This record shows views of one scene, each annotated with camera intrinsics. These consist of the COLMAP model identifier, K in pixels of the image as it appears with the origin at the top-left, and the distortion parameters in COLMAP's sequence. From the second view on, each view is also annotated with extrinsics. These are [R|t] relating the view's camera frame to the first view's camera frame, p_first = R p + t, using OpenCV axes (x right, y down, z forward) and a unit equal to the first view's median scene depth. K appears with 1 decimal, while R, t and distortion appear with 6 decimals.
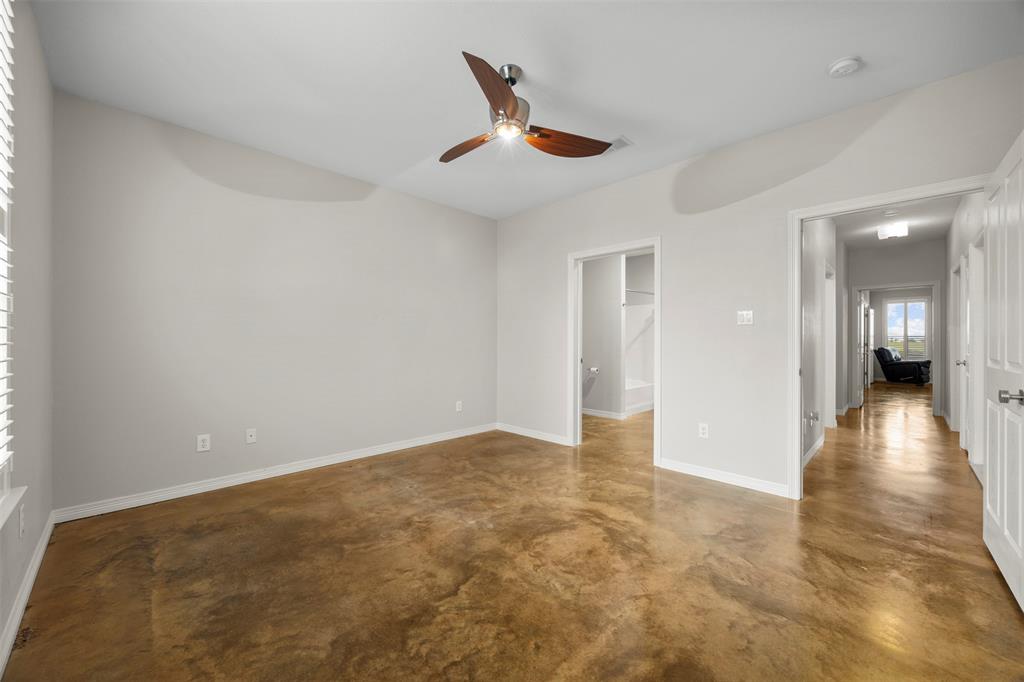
lens RADIAL K [[392.4, 0, 514.3], [0, 392.4, 340.7], [0, 0, 1]] dist [-0.000989, 0.000194]
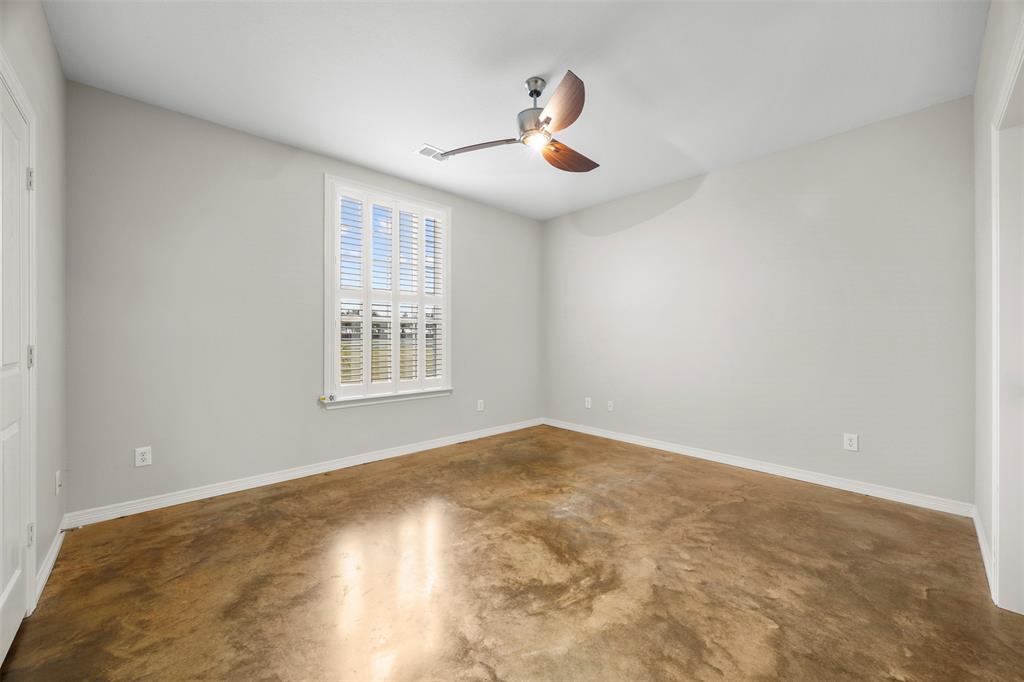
lens RADIAL K [[392.4, 0, 516.3], [0, 392.4, 340.0], [0, 0, 1]] dist [-0.000989, 0.000194]
pose [[-0.043848, 0.000664, -0.999038, 0.919041], [0.003209, 0.999995, 0.000523, -0.000341], [0.999033, -0.003183, -0.043850, 0.866317]]
